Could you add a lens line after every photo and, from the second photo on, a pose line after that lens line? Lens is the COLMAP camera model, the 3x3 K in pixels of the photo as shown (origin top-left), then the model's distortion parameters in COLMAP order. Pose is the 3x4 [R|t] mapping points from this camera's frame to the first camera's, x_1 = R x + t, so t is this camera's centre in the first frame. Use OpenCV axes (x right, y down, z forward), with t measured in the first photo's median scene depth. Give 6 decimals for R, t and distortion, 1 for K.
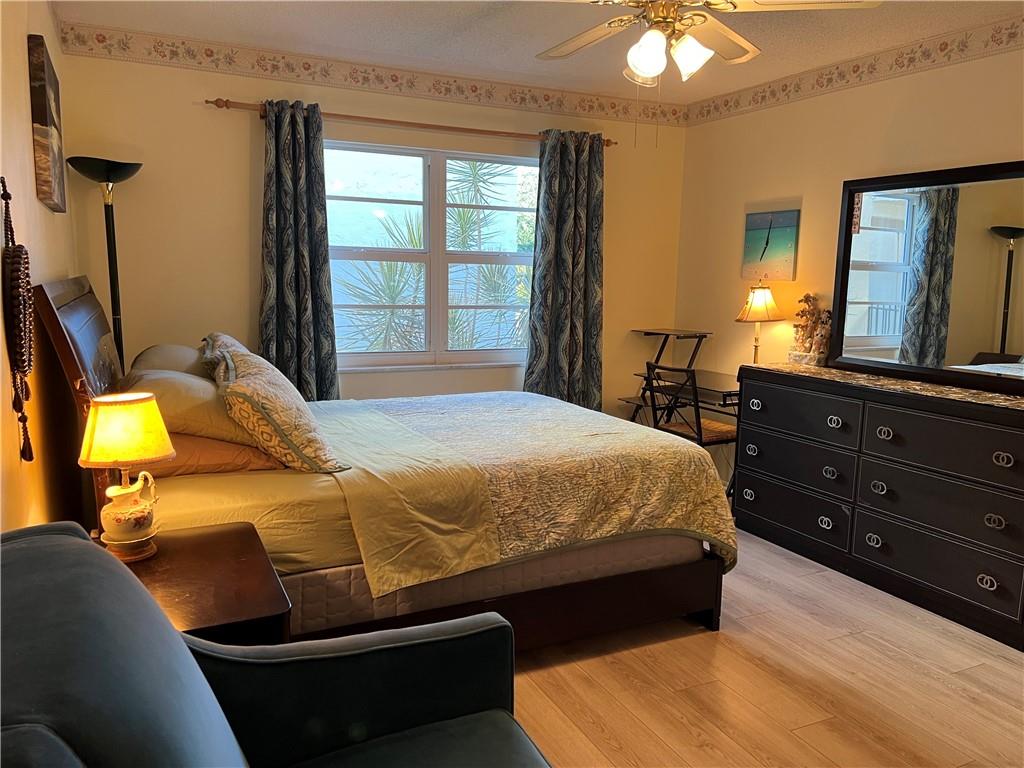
lens RADIAL K [[791.9, 0, 512.0], [0, 791.9, 384.0], [0, 0, 1]] dist [0.104042, -0.135628]
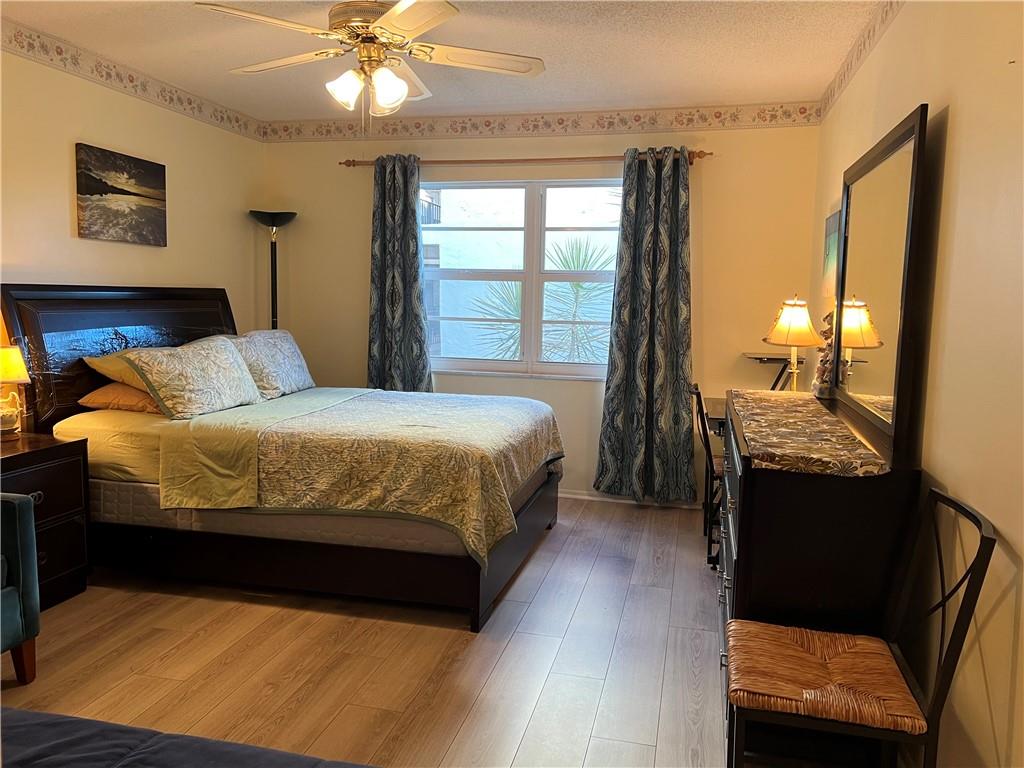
lens RADIAL K [[766.5, 0, 512.0], [0, 766.5, 384.0], [0, 0, 1]] dist [0.104239, -0.239073]
pose [[0.769847, 0.068883, -0.634501, 0.670644], [-0.097575, 0.995174, -0.010350, 0.003475], [0.630726, 0.069879, 0.772853, 0.196657]]
